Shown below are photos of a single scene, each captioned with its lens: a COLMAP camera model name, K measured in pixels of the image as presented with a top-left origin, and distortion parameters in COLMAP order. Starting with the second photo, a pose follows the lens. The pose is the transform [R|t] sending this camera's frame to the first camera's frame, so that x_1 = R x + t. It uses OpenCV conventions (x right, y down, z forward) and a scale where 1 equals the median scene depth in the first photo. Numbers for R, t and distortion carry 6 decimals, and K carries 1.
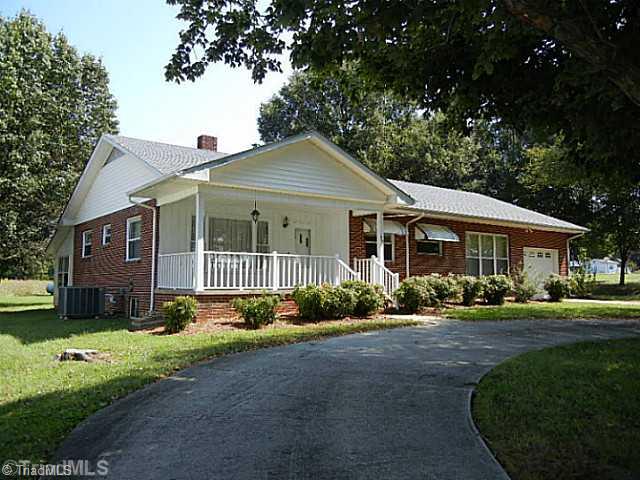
lens RADIAL K [[525.1, 0, 320.0], [0, 525.1, 240.0], [0, 0, 1]] dist [-0.003420, -0.003241]
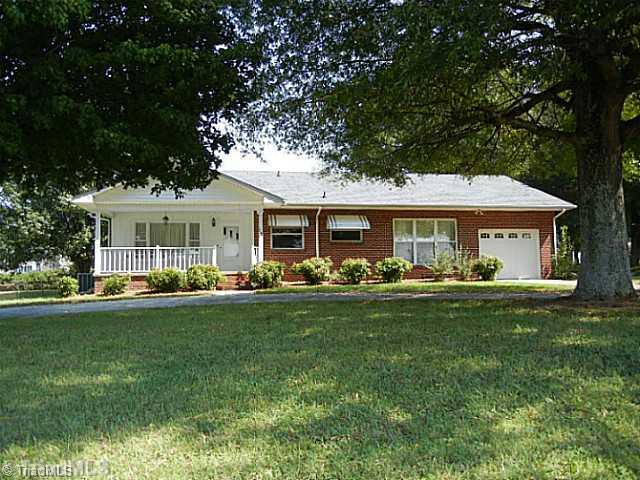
lens RADIAL K [[525.1, 0, 320.0], [0, 525.1, 240.0], [0, 0, 1]] dist [-0.003420, -0.003241]
pose [[0.888816, -0.042580, -0.456282, 0.777774], [0.051634, 0.998639, 0.007387, 0.015254], [0.455346, -0.030125, 0.889805, -0.062336]]
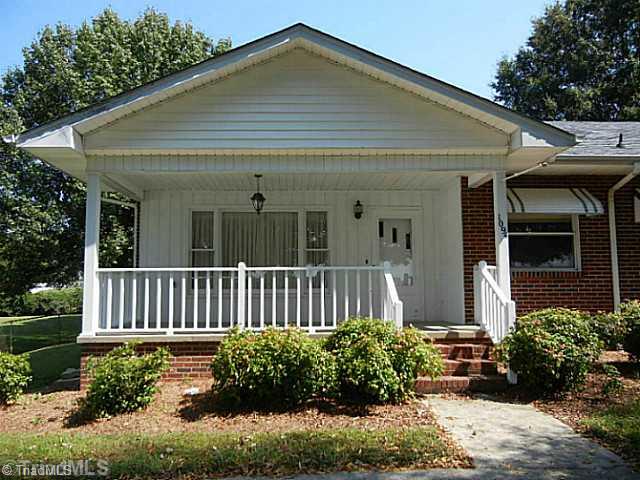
lens RADIAL K [[525.1, 0, 320.0], [0, 525.1, 240.0], [0, 0, 1]] dist [-0.003420, -0.003241]
pose [[0.823750, -0.057034, -0.564077, 0.236238], [0.054283, 0.998291, -0.021665, 0.011357], [0.564348, -0.012773, 0.825438, 0.476002]]
